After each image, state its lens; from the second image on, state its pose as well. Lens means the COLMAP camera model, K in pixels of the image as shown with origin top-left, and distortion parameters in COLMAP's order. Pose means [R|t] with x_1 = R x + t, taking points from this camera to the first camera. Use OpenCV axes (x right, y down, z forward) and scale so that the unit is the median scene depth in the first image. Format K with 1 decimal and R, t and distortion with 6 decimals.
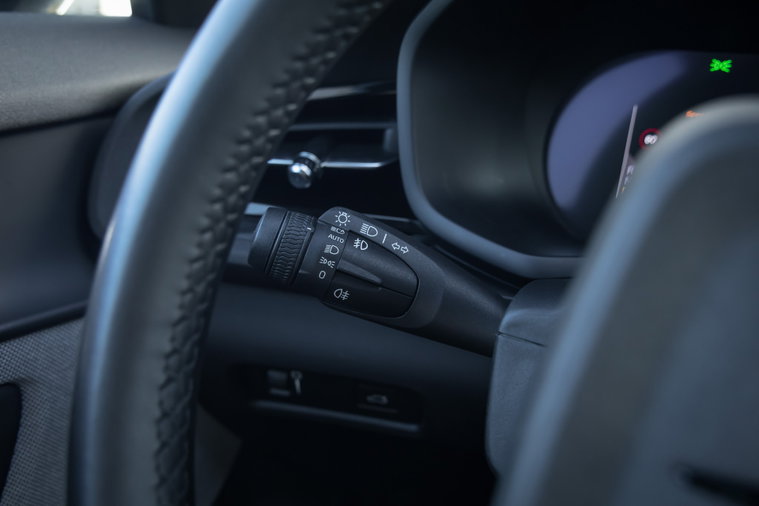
lens RADIAL K [[764.2, 0, 377.2], [0, 764.2, 255.1], [0, 0, 1]] dist [-0.003944, 0.000000]
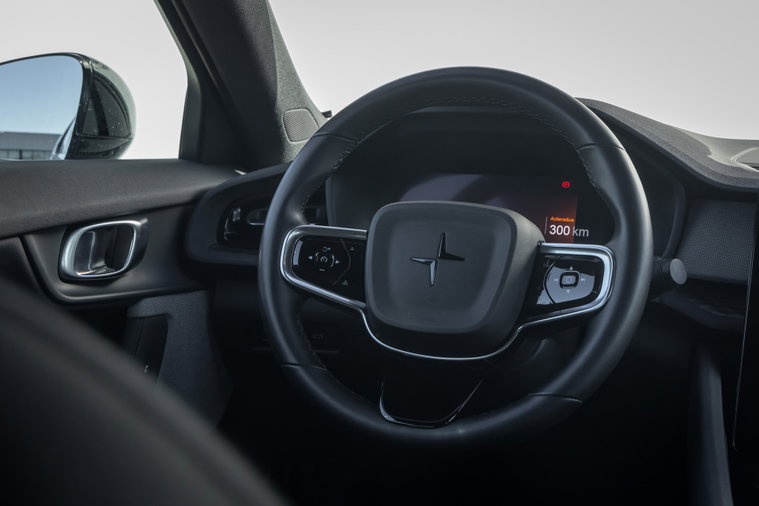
lens RADIAL K [[1111.6, 0, 377.4], [0, 1111.6, 245.8], [0, 0, 1]] dist [-0.008315, 0.000000]
pose [[0.977655, -0.016155, 0.209593, -0.509558], [0.061218, 0.975707, -0.210351, 0.637956], [-0.201103, 0.218481, 0.954894, -2.113544]]
